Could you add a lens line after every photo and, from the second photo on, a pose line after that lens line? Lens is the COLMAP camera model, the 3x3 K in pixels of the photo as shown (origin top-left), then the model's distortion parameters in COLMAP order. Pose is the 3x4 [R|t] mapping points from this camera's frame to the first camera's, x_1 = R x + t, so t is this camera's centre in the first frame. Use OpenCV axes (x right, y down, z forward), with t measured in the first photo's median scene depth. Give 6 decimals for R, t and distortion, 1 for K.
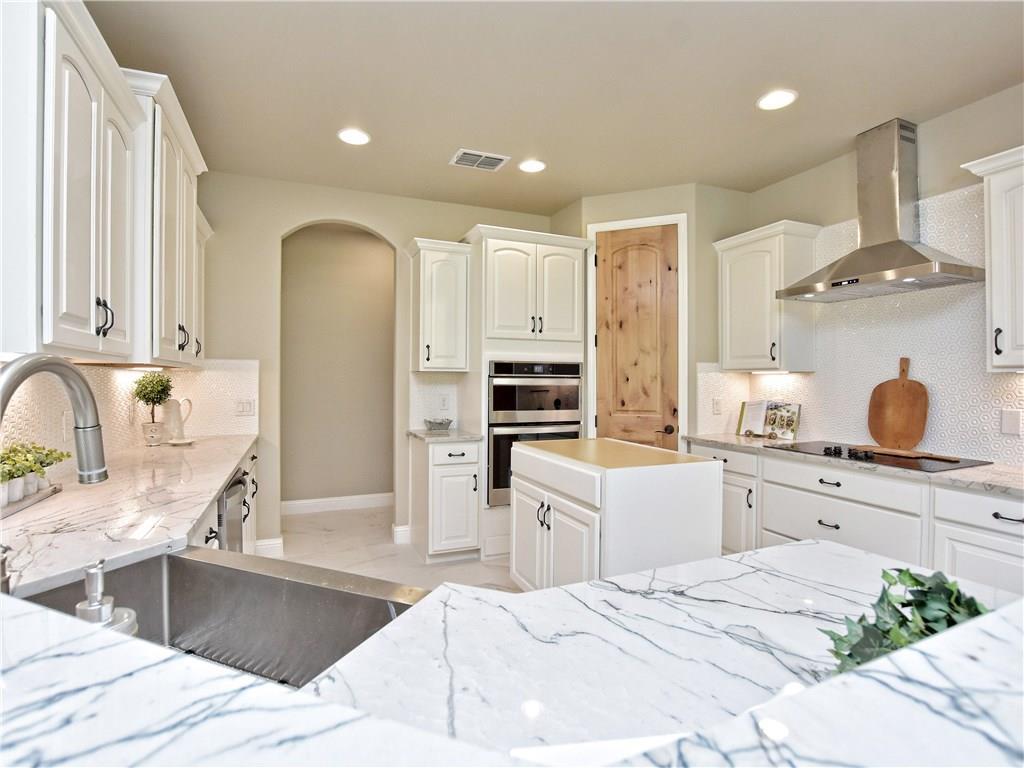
lens RADIAL K [[512.6, 0, 508.3], [0, 512.6, 380.7], [0, 0, 1]] dist [-0.032811, 0.001354]
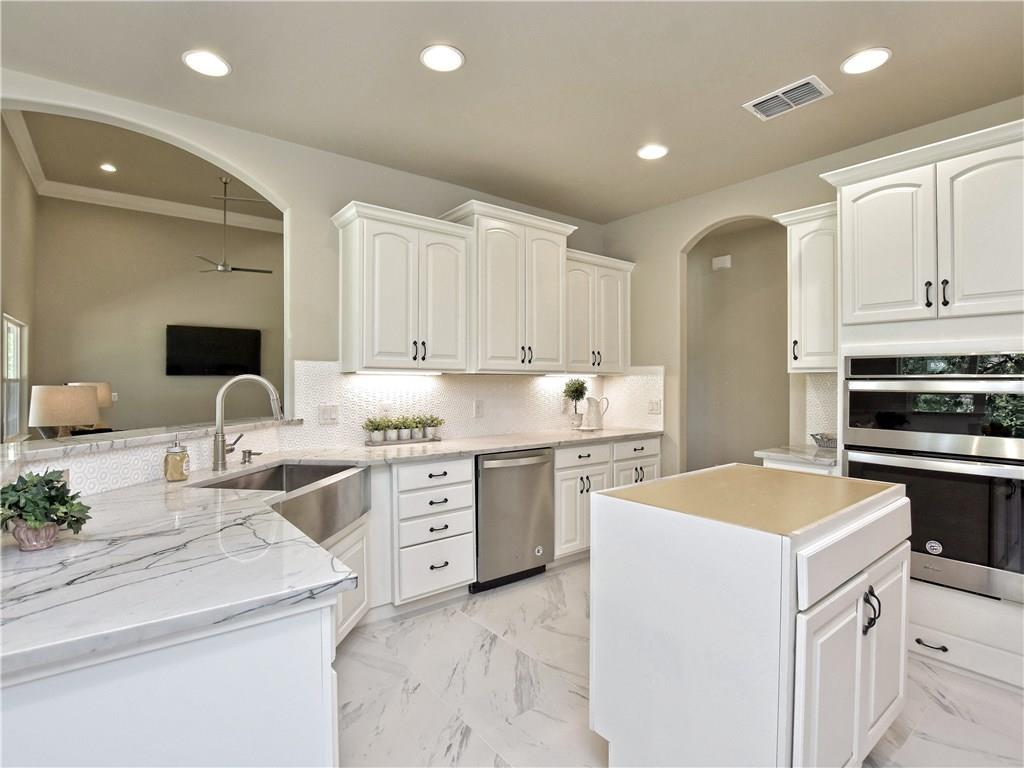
lens RADIAL K [[512.6, 0, 507.2], [0, 512.6, 383.3], [0, 0, 1]] dist [-0.032811, 0.001354]
pose [[0.255931, 0.000686, -0.966695, 0.522513], [-0.003033, 0.999995, -0.000094, 0.000108], [0.966690, 0.002955, 0.255932, 0.362353]]
